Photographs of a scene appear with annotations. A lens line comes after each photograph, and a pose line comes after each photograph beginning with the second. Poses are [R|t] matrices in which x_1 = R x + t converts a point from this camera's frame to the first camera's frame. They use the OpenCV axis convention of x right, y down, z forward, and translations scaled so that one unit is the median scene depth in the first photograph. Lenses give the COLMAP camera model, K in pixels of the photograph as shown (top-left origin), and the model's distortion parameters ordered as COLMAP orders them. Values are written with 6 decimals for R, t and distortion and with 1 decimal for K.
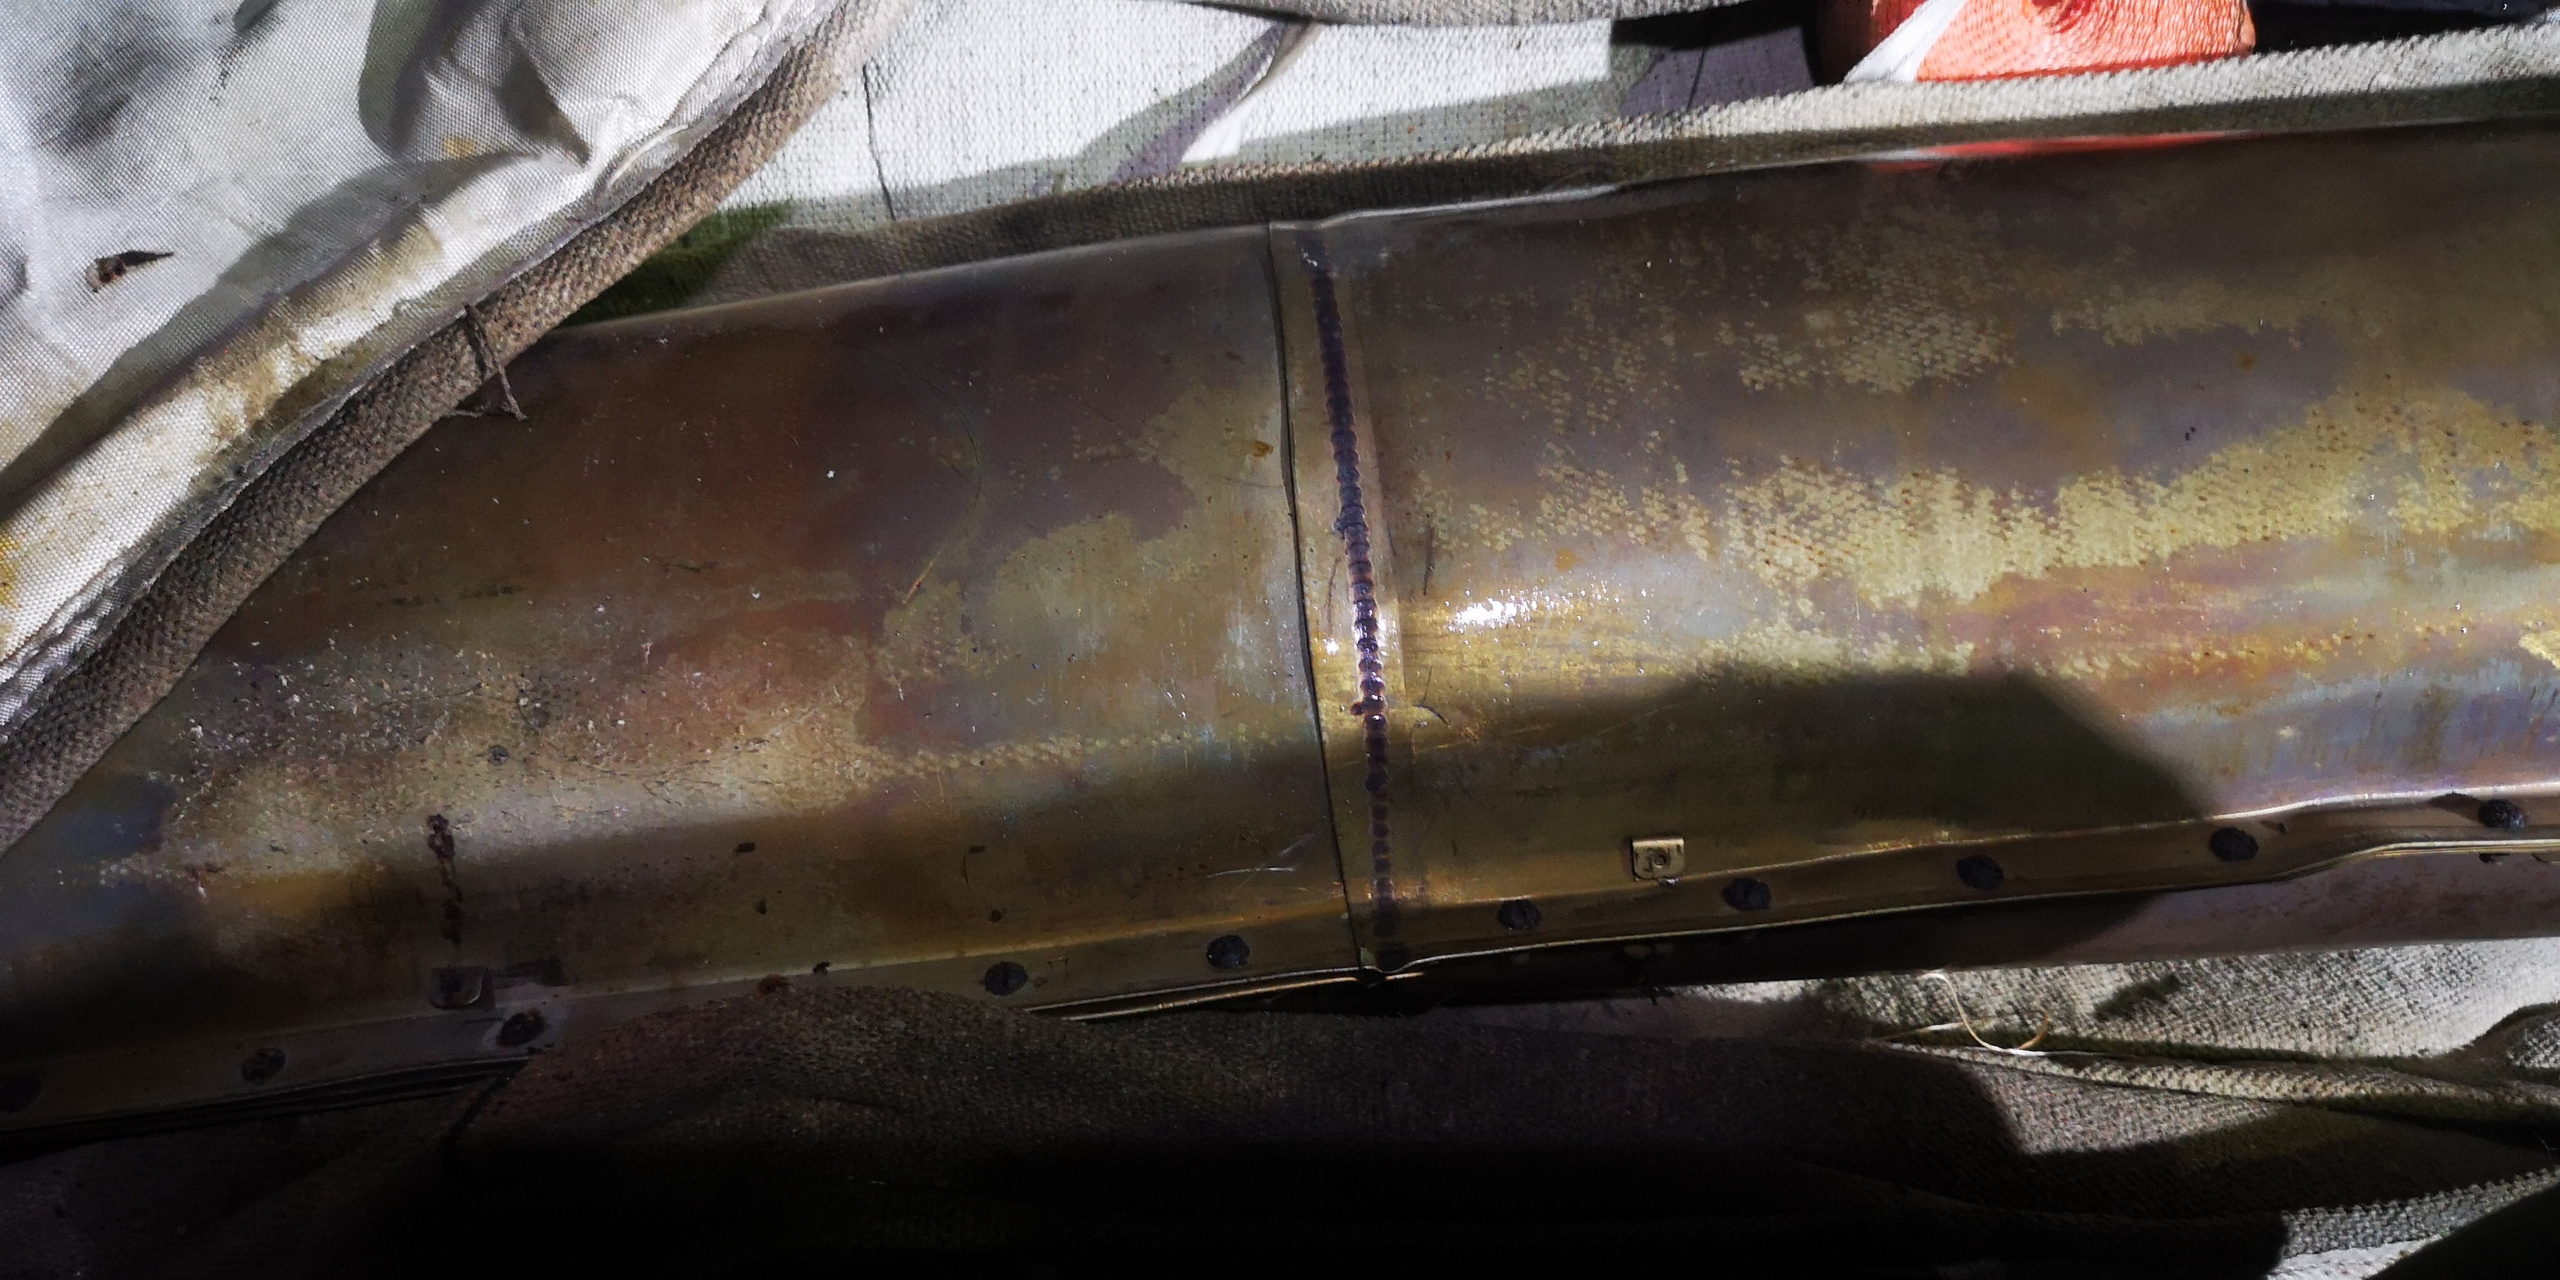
lens RADIAL K [[2081.3, 0, 1284.9], [0, 2081.3, 655.3], [0, 0, 1]] dist [0.066414, -0.089279]
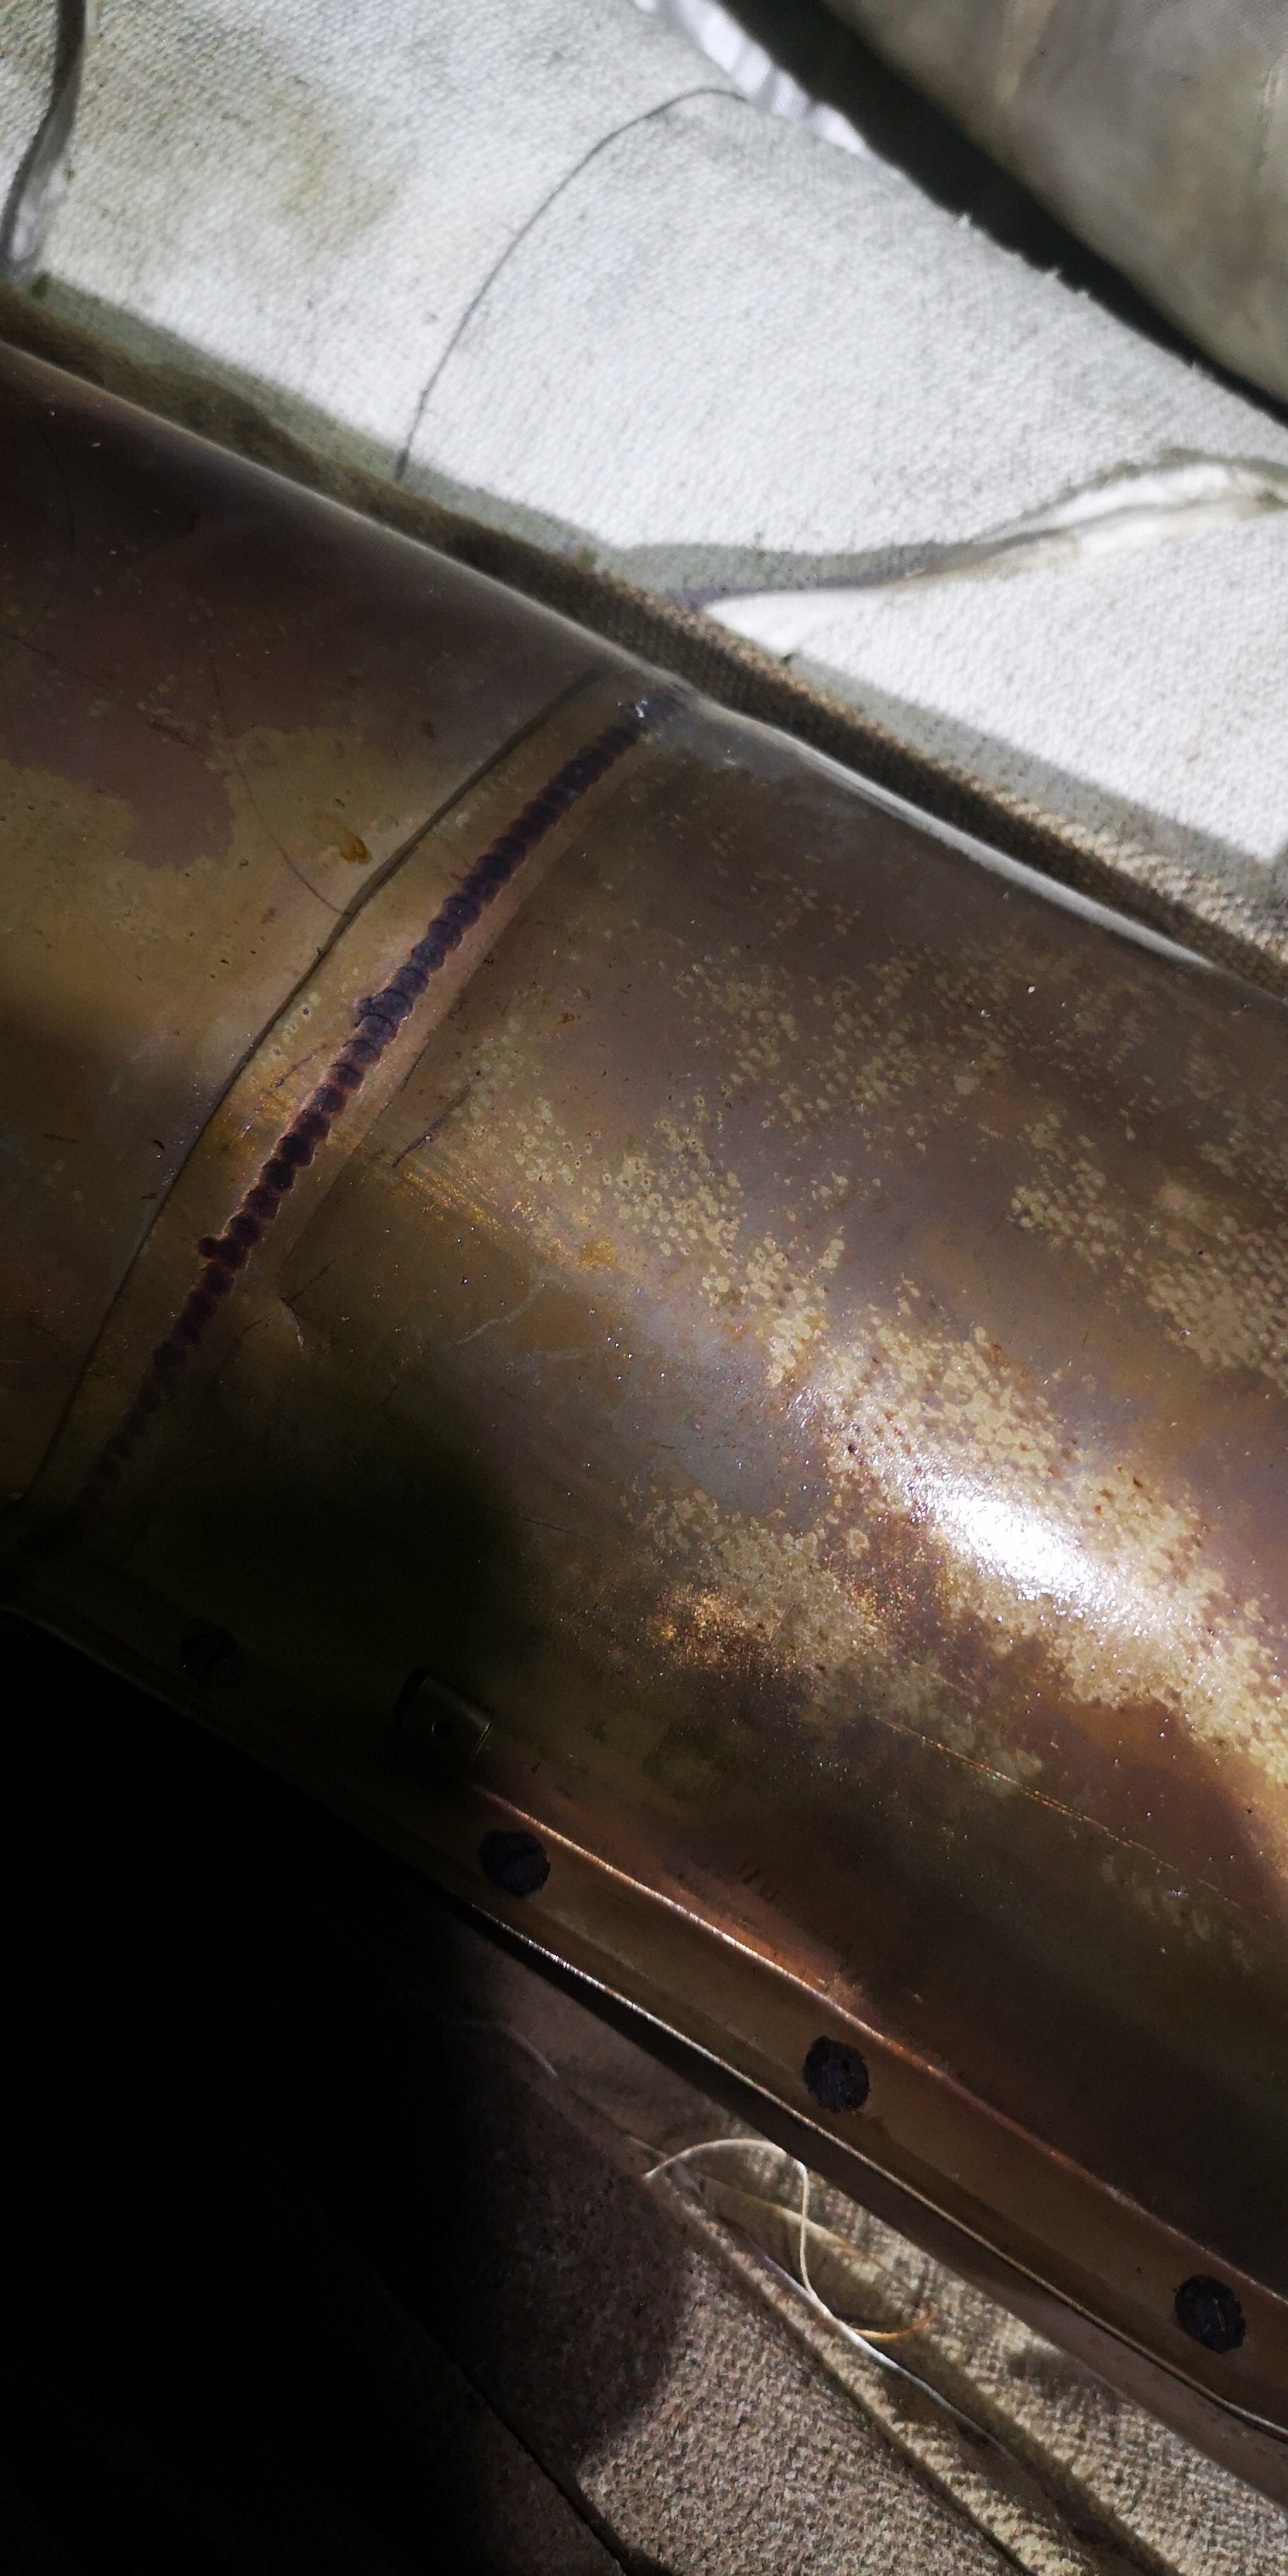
lens RADIAL K [[2094.3, 0, 644.0], [0, 2094.3, 1288.0], [0, 0, 1]] dist [0.066414, -0.089279]
pose [[0.791156, 0.596022, -0.137224, 0.234360], [-0.600906, 0.799288, 0.007160, -0.049079], [0.113949, 0.076794, 0.990514, 0.370679]]
